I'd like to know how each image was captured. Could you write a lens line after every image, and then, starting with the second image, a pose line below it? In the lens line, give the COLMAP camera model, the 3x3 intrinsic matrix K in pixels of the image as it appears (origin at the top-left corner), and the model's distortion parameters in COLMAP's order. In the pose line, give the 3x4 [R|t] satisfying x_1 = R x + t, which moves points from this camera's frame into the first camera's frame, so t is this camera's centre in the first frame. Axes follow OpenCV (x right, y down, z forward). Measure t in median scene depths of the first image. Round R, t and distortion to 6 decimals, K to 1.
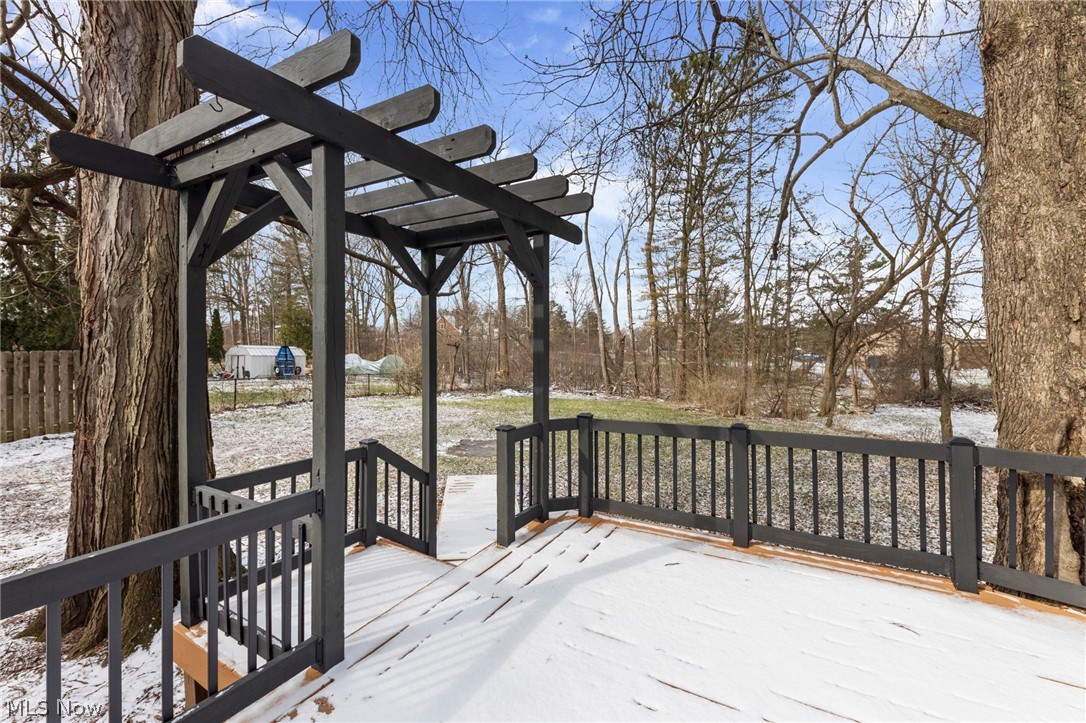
lens RADIAL K [[457.8, 0, 557.9], [0, 457.8, 342.1], [0, 0, 1]] dist [-0.000206, -0.000822]
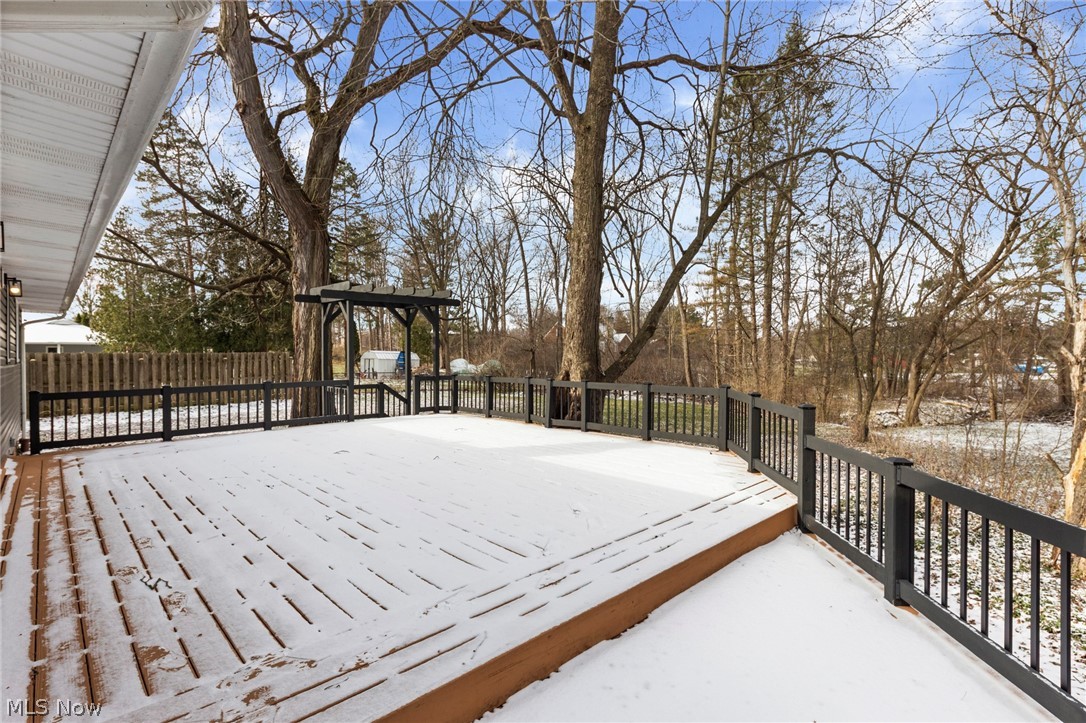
lens RADIAL K [[512.7, 0, 543.1], [0, 512.7, 359.0], [0, 0, 1]] dist [-0.001447, 0.000561]
pose [[0.956825, 0.007546, -0.290567, 1.438950], [-0.001681, 0.999790, 0.020429, 0.012944], [0.290660, -0.019059, 0.956636, -1.684223]]
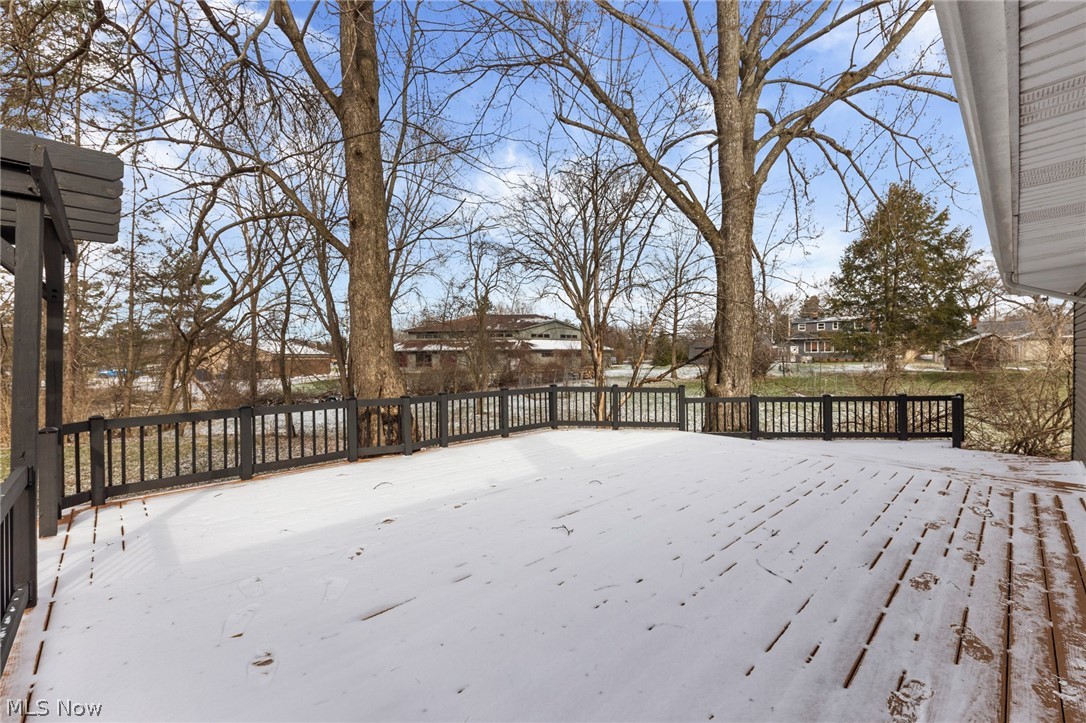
lens RADIAL K [[457.8, 0, 545.9], [0, 457.8, 355.9], [0, 0, 1]] dist [-0.000206, -0.000822]
pose [[0.291334, 0.001008, 0.956621, -0.717100], [-0.000691, 0.999999, -0.000844, 0.002368], [-0.956621, -0.000415, 0.291335, -0.421220]]
